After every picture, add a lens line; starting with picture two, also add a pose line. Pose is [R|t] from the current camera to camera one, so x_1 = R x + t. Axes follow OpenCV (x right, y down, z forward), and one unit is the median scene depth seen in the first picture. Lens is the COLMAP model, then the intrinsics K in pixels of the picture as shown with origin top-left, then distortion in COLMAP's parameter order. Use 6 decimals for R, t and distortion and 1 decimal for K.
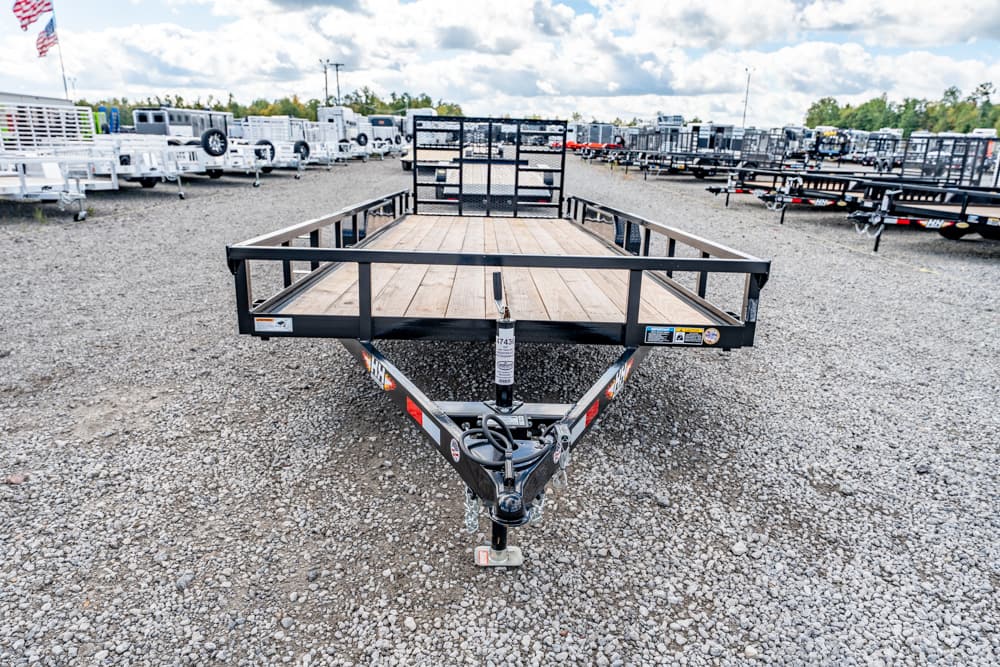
lens RADIAL K [[664.3, 0, 502.4], [0, 664.3, 331.4], [0, 0, 1]] dist [0.007683, -0.002608]
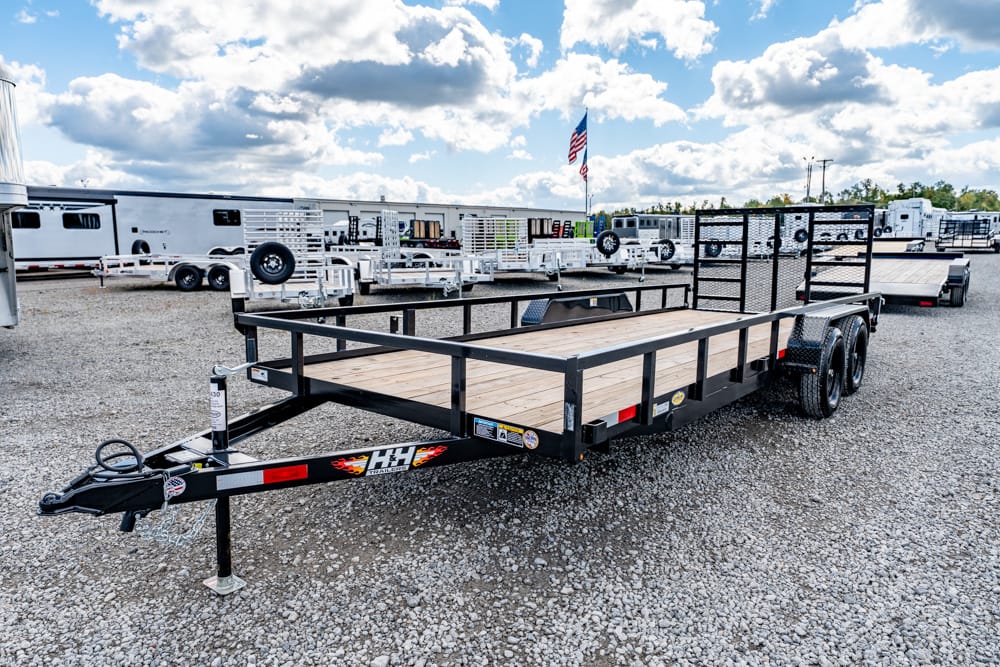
lens RADIAL K [[664.3, 0, 493.2], [0, 664.3, 347.0], [0, 0, 1]] dist [0.007683, -0.002608]
pose [[0.757560, 0.076748, -0.648238, 0.133696], [-0.154163, 0.986008, -0.063424, -0.008060], [0.634300, 0.147981, 0.758792, 0.045435]]
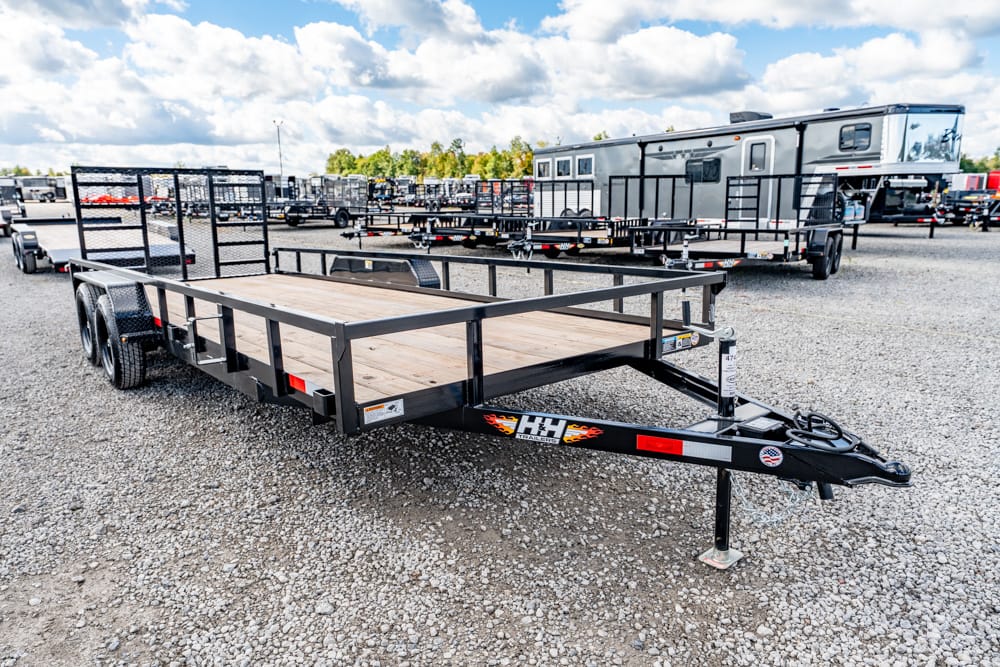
lens RADIAL K [[664.3, 0, 505.1], [0, 664.3, 328.2], [0, 0, 1]] dist [0.007683, -0.002608]
pose [[0.777024, -0.157332, 0.609492, -0.112366], [0.201737, 0.979430, -0.004363, -0.012167], [-0.596268, 0.126347, 0.792781, 0.037816]]
